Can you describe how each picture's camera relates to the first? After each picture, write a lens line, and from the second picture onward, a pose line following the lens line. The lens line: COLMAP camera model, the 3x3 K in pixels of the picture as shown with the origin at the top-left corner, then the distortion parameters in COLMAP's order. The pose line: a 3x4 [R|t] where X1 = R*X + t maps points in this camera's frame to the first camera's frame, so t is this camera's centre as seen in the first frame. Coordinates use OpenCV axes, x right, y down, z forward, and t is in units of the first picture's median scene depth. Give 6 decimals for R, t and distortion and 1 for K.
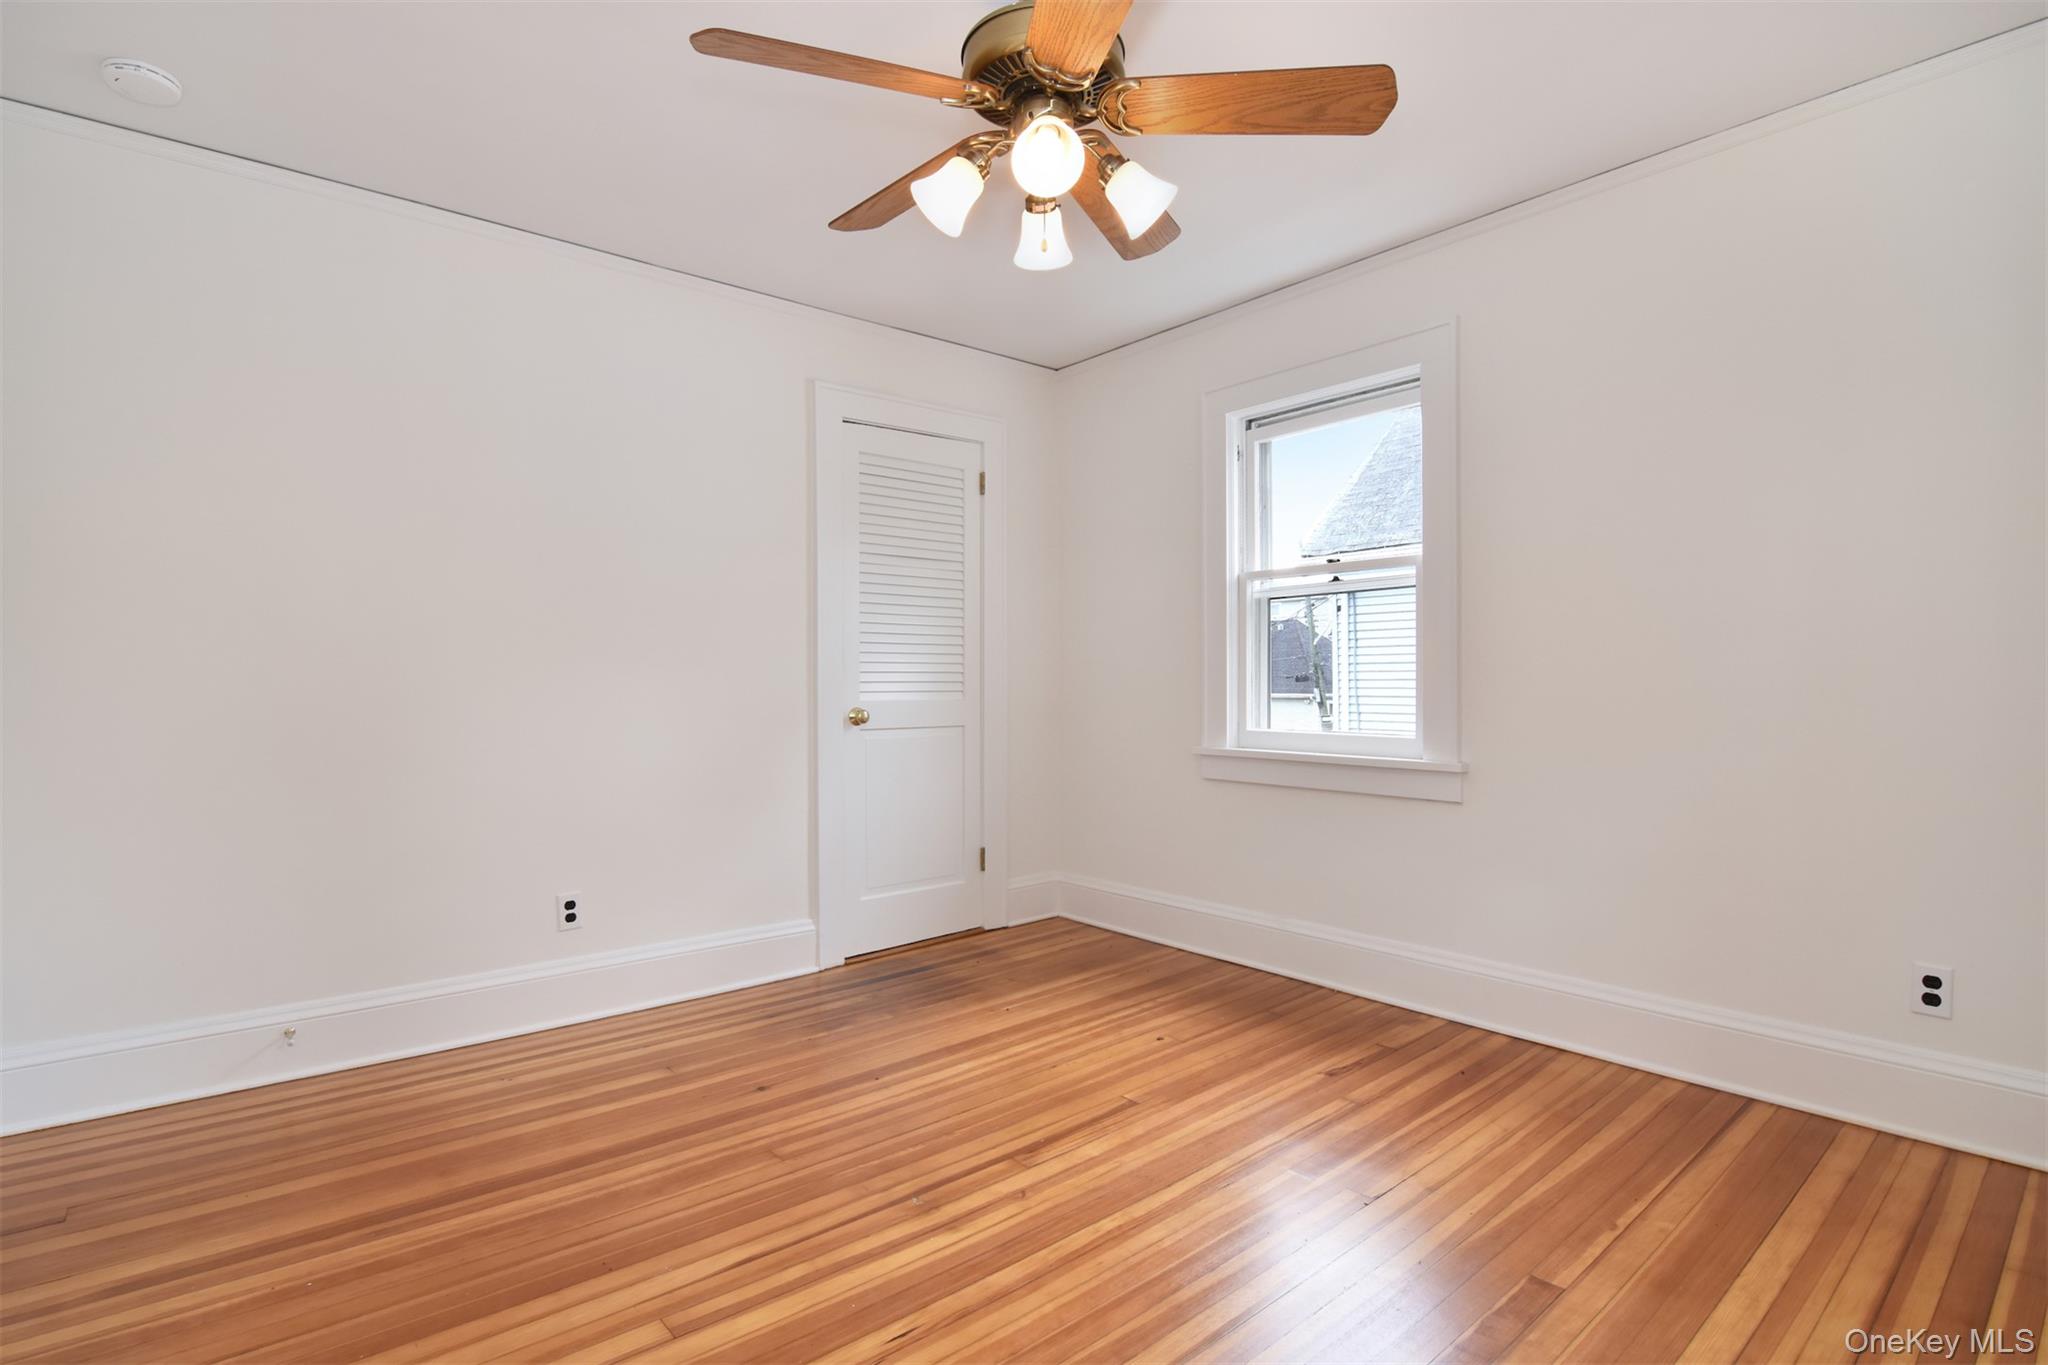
lens RADIAL K [[998.2, 0, 1024.1], [0, 998.2, 691.3], [0, 0, 1]] dist [-0.005834, -0.009604]
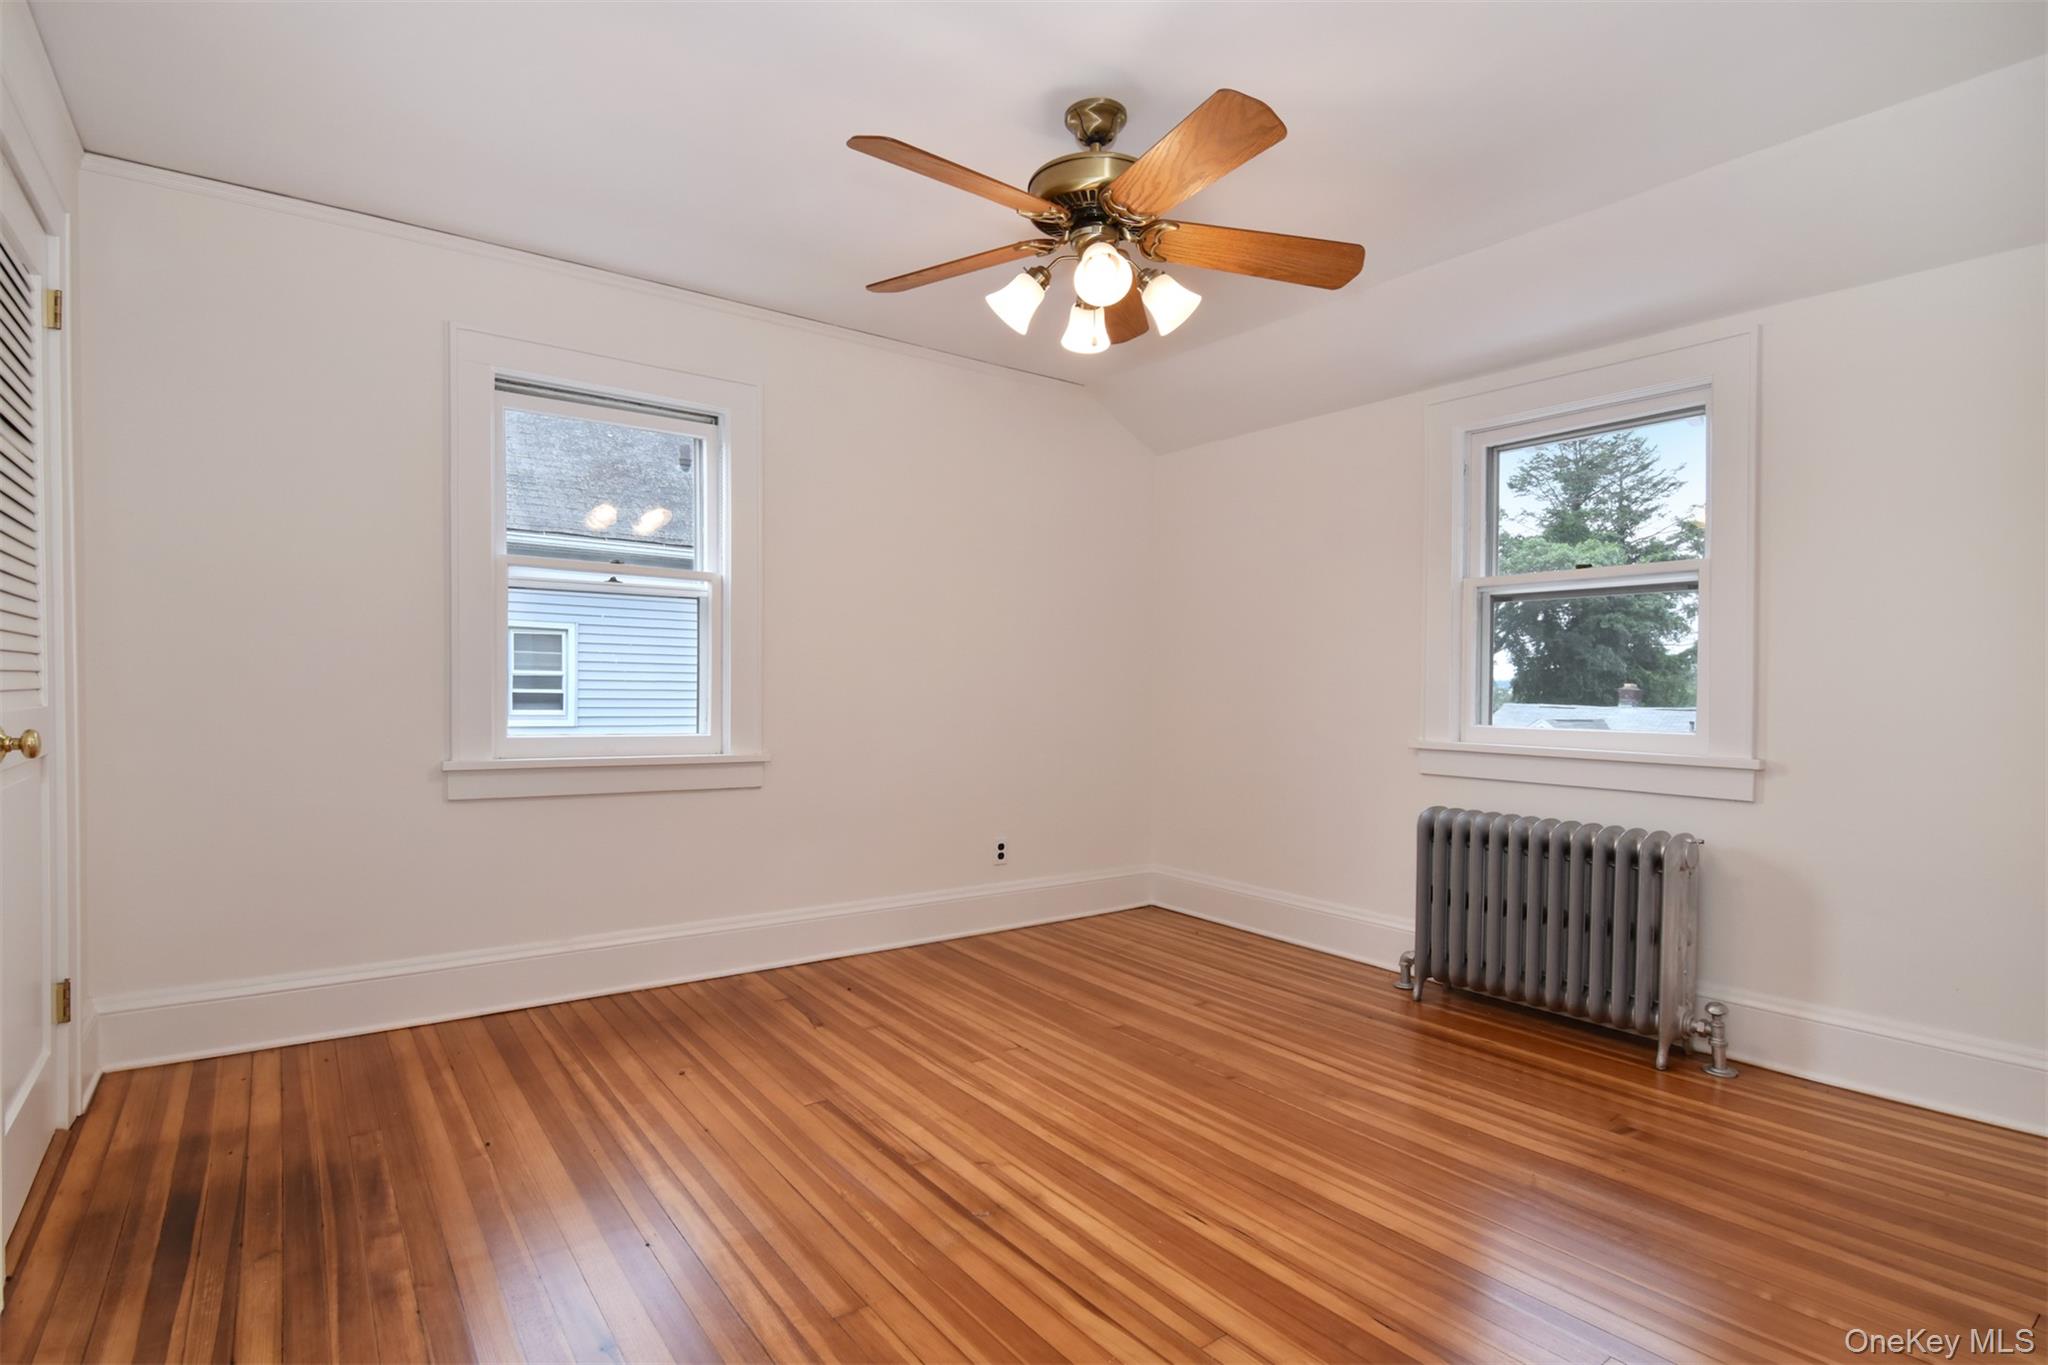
lens RADIAL K [[998.2, 0, 1019.1], [0, 998.2, 686.3], [0, 0, 1]] dist [-0.005834, -0.009604]
pose [[0.056848, 0.007524, 0.998354, -0.821054], [-0.006036, 0.999956, -0.007193, -0.003112], [-0.998365, -0.005617, 0.056891, 0.686347]]
